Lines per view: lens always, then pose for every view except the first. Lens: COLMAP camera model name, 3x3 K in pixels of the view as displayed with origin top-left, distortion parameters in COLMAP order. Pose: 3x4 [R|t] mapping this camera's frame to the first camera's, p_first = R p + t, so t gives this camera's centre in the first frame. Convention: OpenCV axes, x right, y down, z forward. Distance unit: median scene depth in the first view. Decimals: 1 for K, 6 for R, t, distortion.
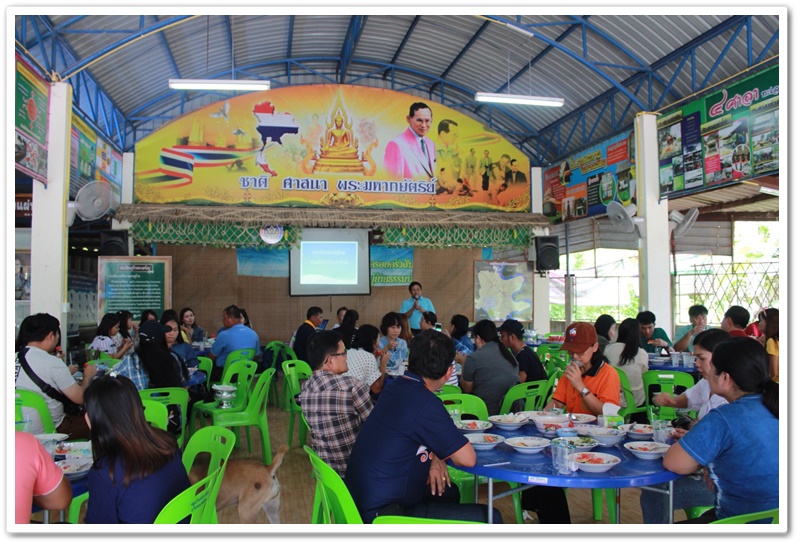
lens RADIAL K [[628.4, 0, 400.0], [0, 628.4, 272.5], [0, 0, 1]] dist [-0.164585, 0.132848]
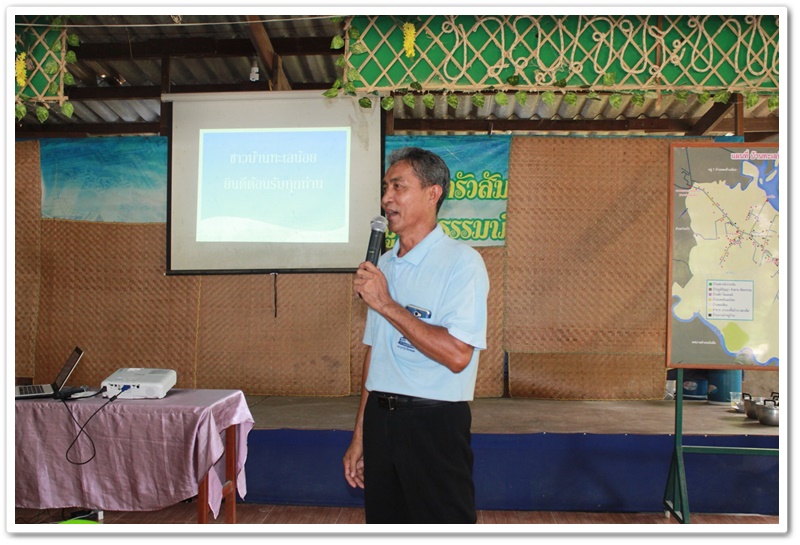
lens RADIAL K [[831.2, 0, 400.0], [0, 831.2, 272.5], [0, 0, 1]] dist [-0.084051, 0.038873]
pose [[0.964346, 0.006495, -0.264566, 0.100966], [-0.002742, 0.999890, 0.014553, 0.032954], [0.264631, -0.013308, 0.964258, 0.625879]]
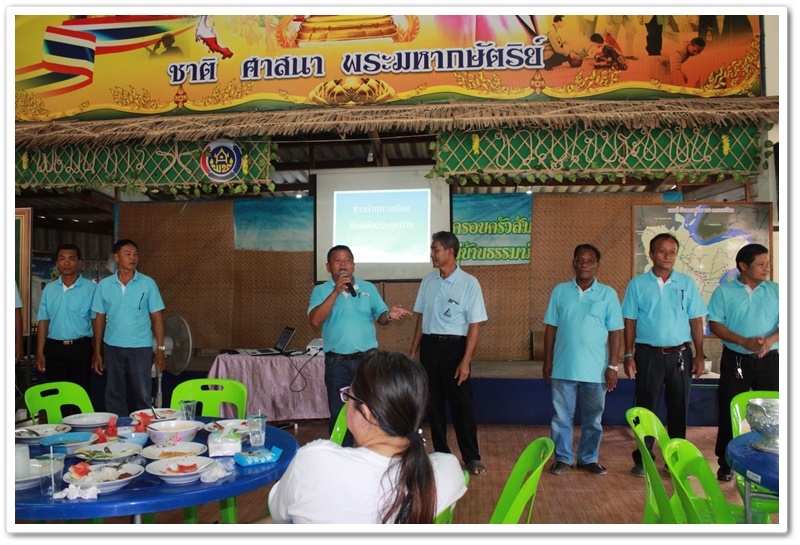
lens RADIAL K [[628.4, 0, 400.0], [0, 628.4, 272.5], [0, 0, 1]] dist [-0.164585, 0.132848]
pose [[0.946465, -0.006457, -0.322743, 0.103677], [0.008102, 0.999960, 0.003755, 0.029025], [0.322705, -0.006169, 0.946479, 0.519456]]
